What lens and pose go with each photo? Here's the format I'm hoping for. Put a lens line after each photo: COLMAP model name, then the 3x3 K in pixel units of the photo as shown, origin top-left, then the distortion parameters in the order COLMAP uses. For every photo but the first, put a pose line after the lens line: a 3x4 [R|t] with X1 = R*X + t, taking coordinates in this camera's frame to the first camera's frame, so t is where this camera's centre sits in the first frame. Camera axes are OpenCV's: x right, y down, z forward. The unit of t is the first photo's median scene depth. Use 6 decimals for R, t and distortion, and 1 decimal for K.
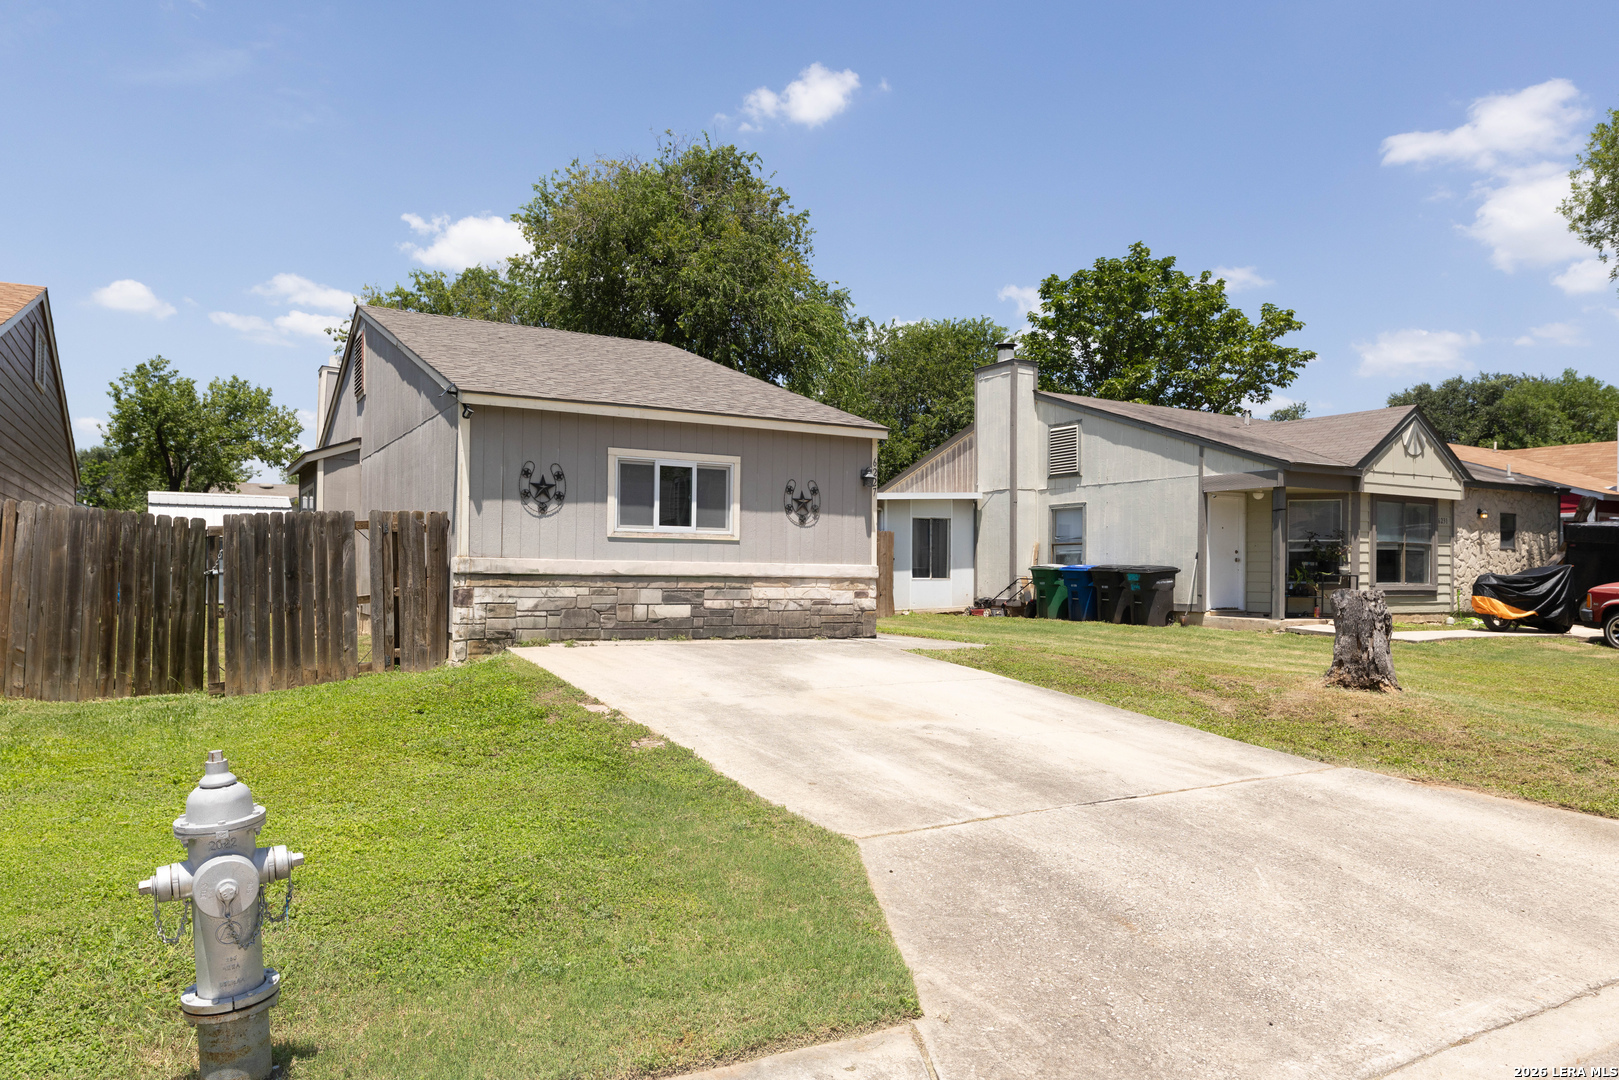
lens RADIAL K [[1063.5, 0, 819.8], [0, 1063.5, 577.1], [0, 0, 1]] dist [0.003833, 0.000631]
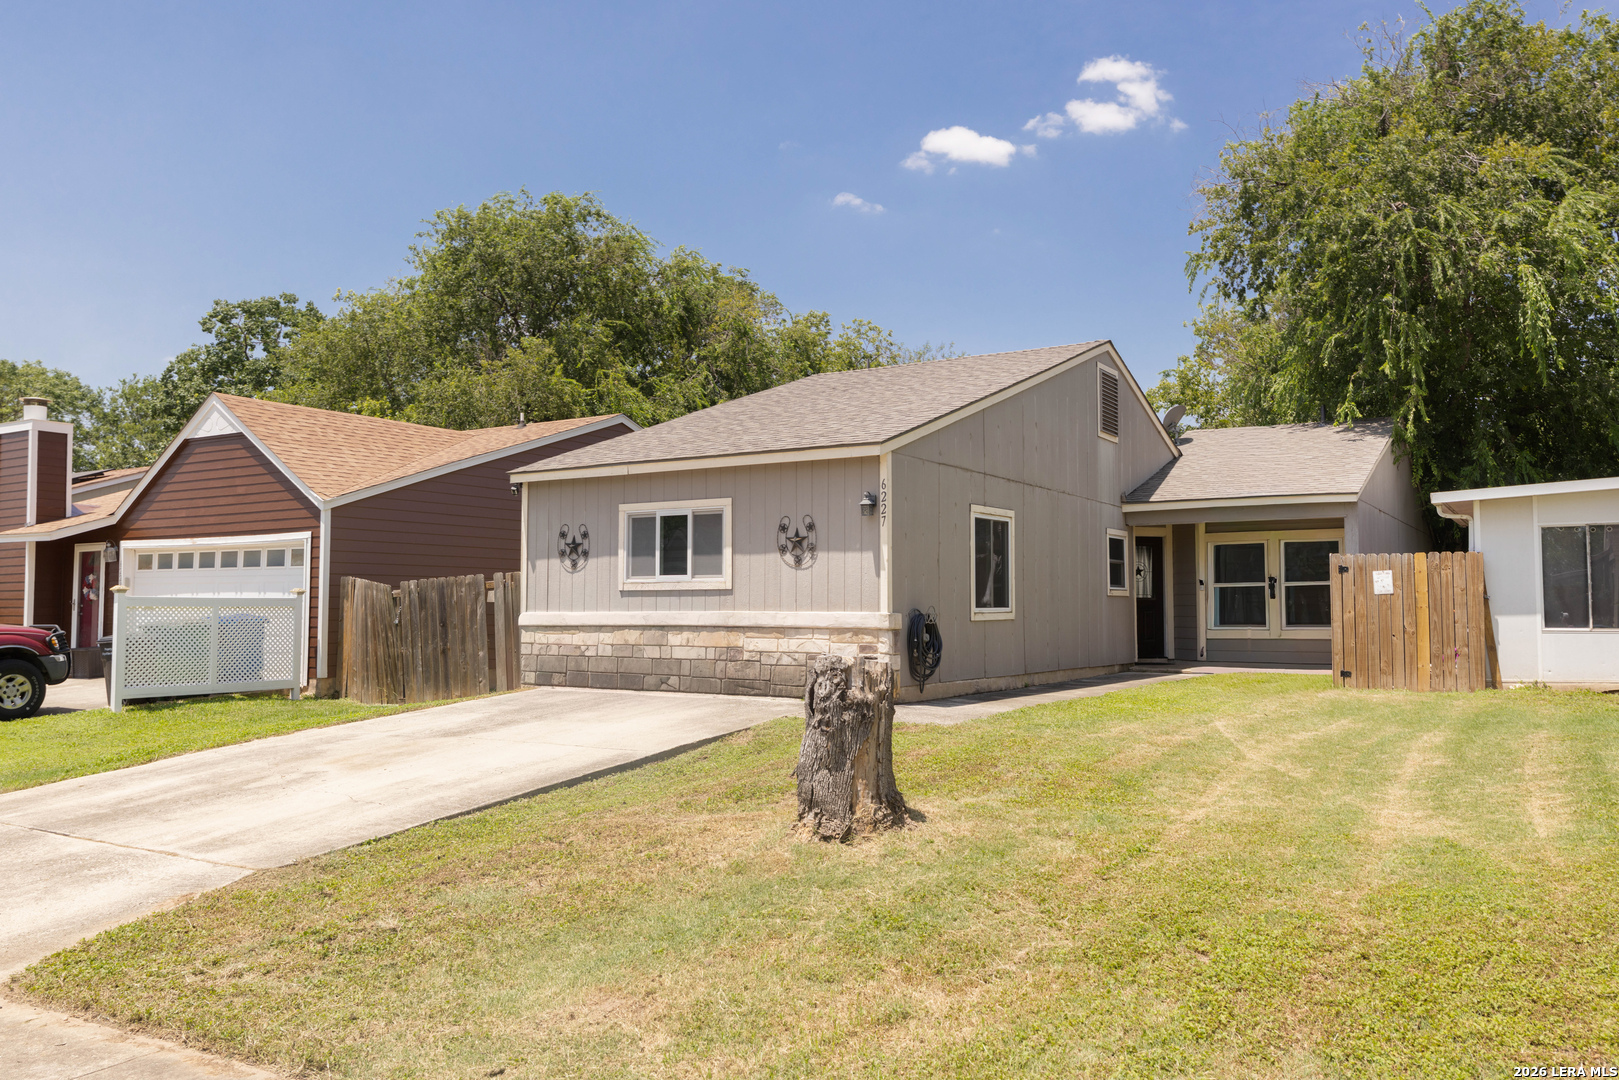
lens RADIAL K [[1258.8, 0, 807.1], [0, 1258.8, 530.4], [0, 0, 1]] dist [-0.012359, -0.006691]
pose [[0.443971, -0.064666, -0.893705, 0.902782], [-0.000824, 0.997363, -0.072576, -0.003848], [0.896041, 0.032958, 0.442746, 0.545358]]
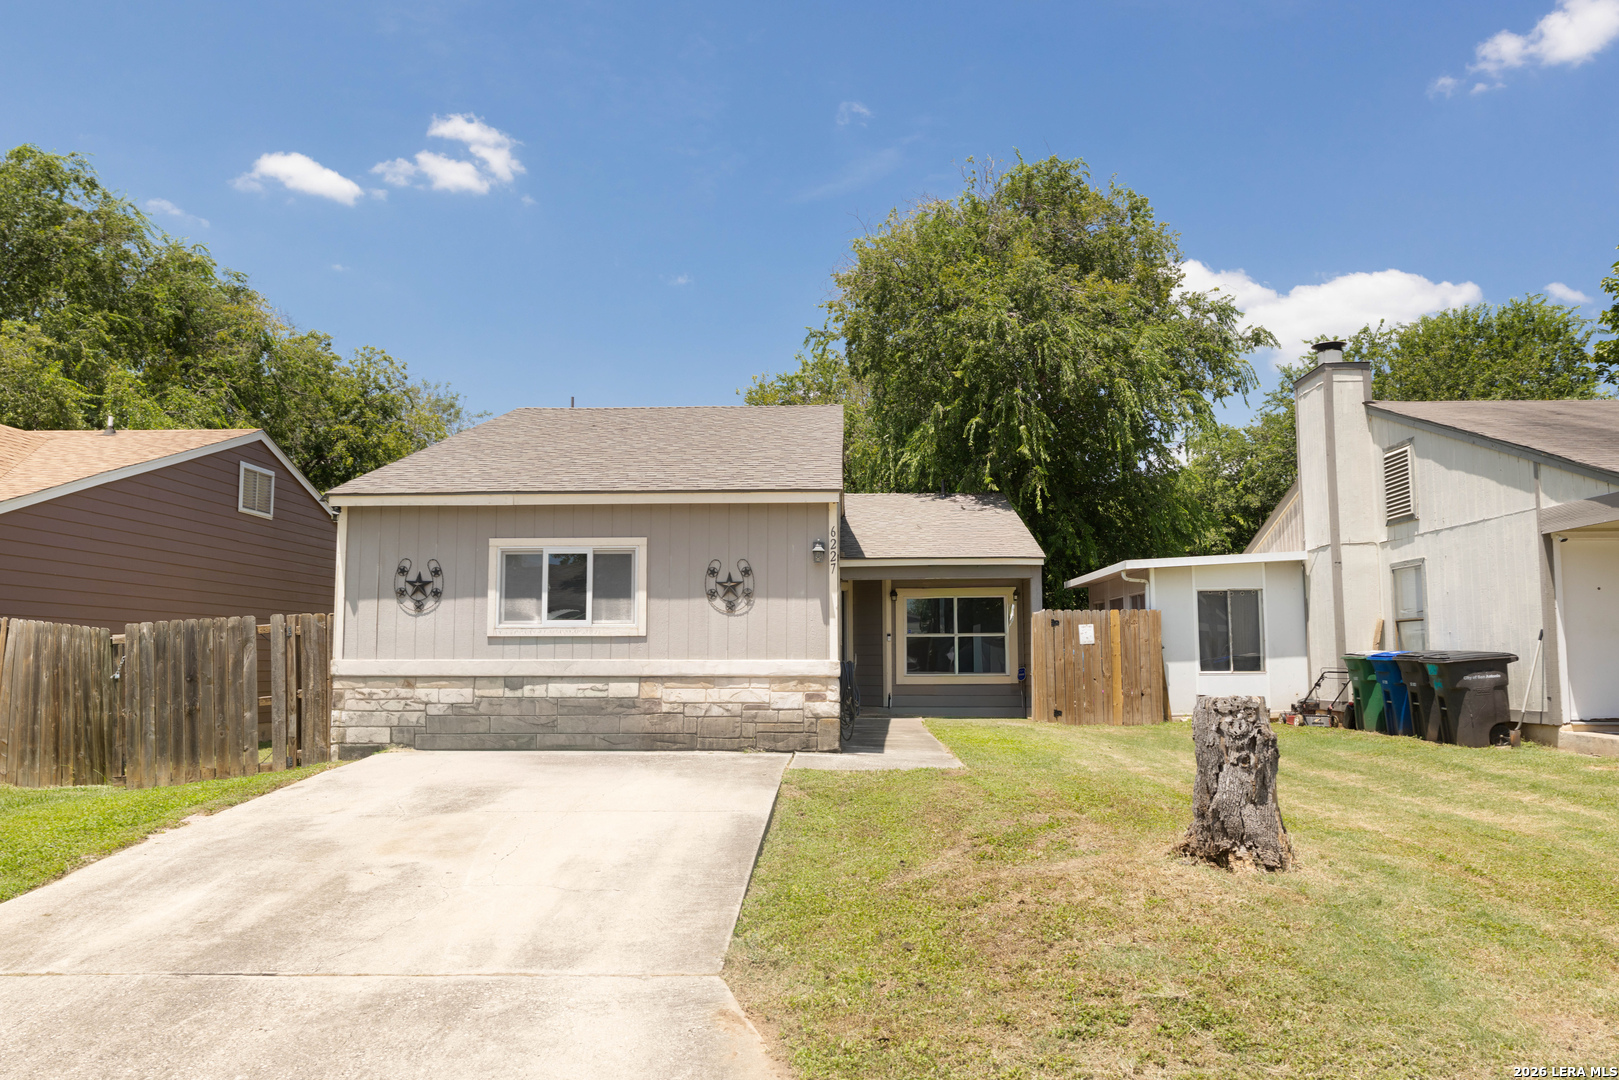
lens RADIAL K [[1229.0, 0, 810.3], [0, 1229.0, 550.2], [0, 0, 1]] dist [0.002067, 0.000453]
pose [[0.842527, -0.059350, -0.535374, 0.550873], [0.008075, 0.995191, -0.097616, -0.003374], [0.538593, 0.077921, 0.838955, 0.219759]]
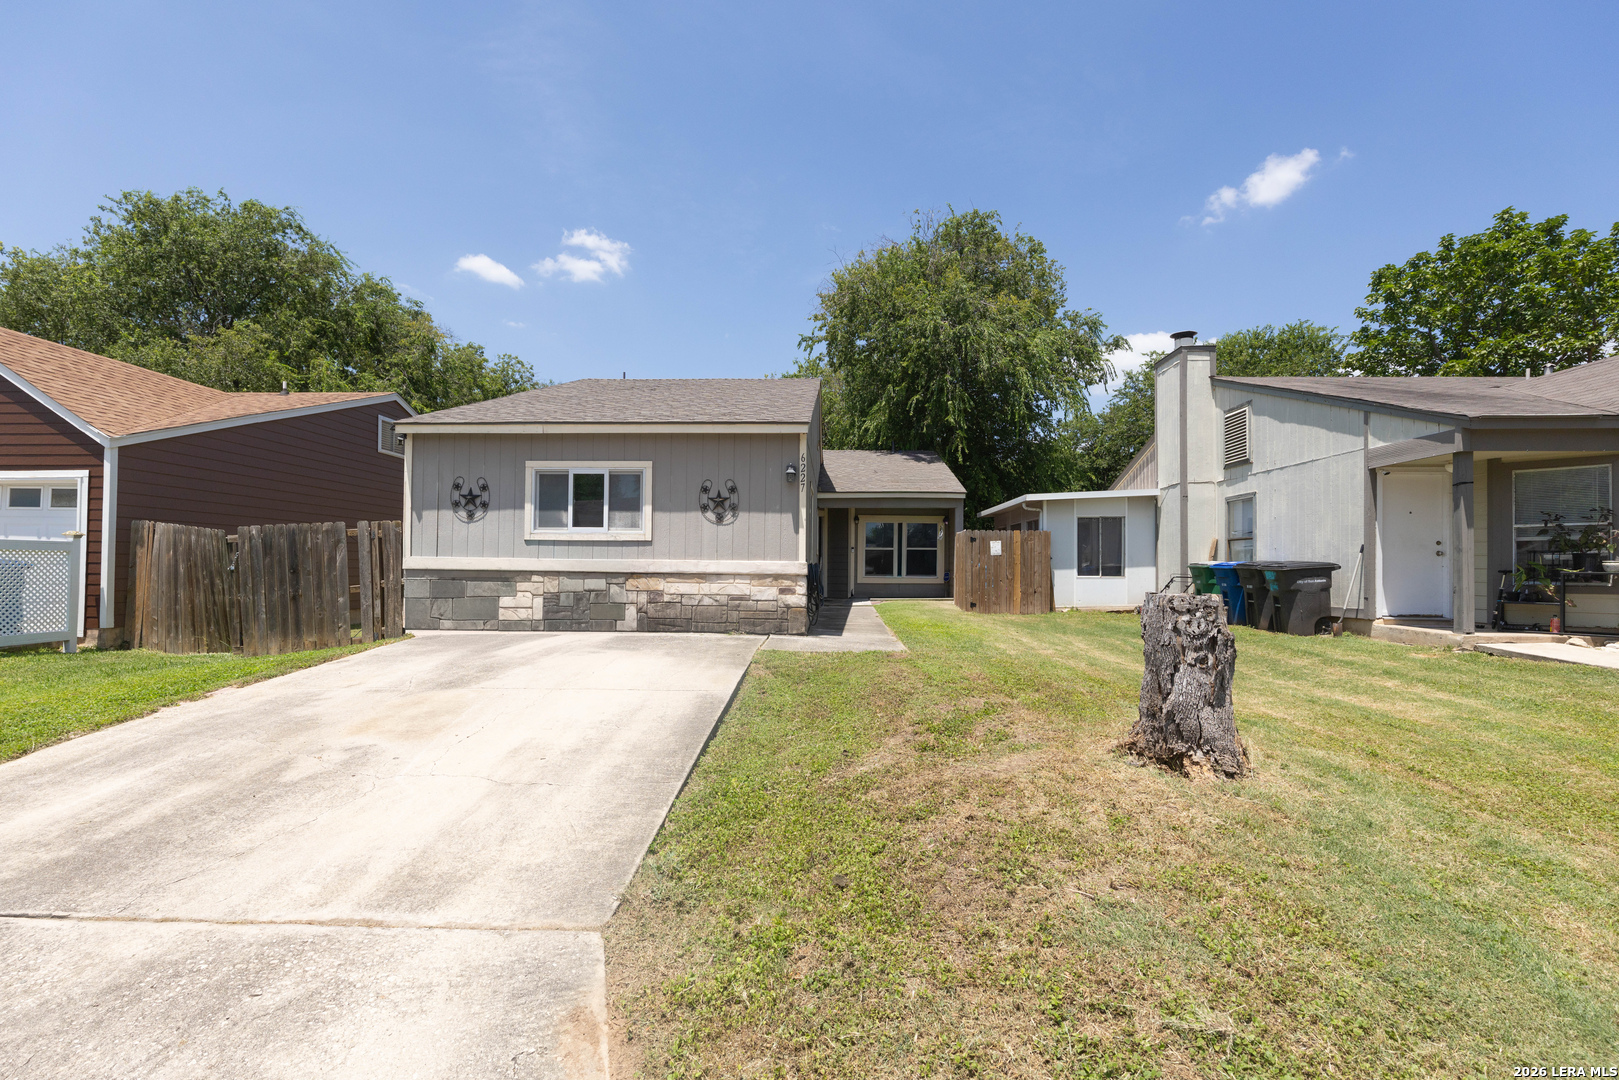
lens RADIAL K [[754.1, 0, 802.2], [0, 754.1, 561.9], [0, 0, 1]] dist [-0.001175, -0.000672]
pose [[0.837142, -0.007352, -0.546937, 0.448926], [-0.003097, 0.999830, -0.018180, 0.002077], [0.546978, 0.016913, 0.836976, 0.426971]]
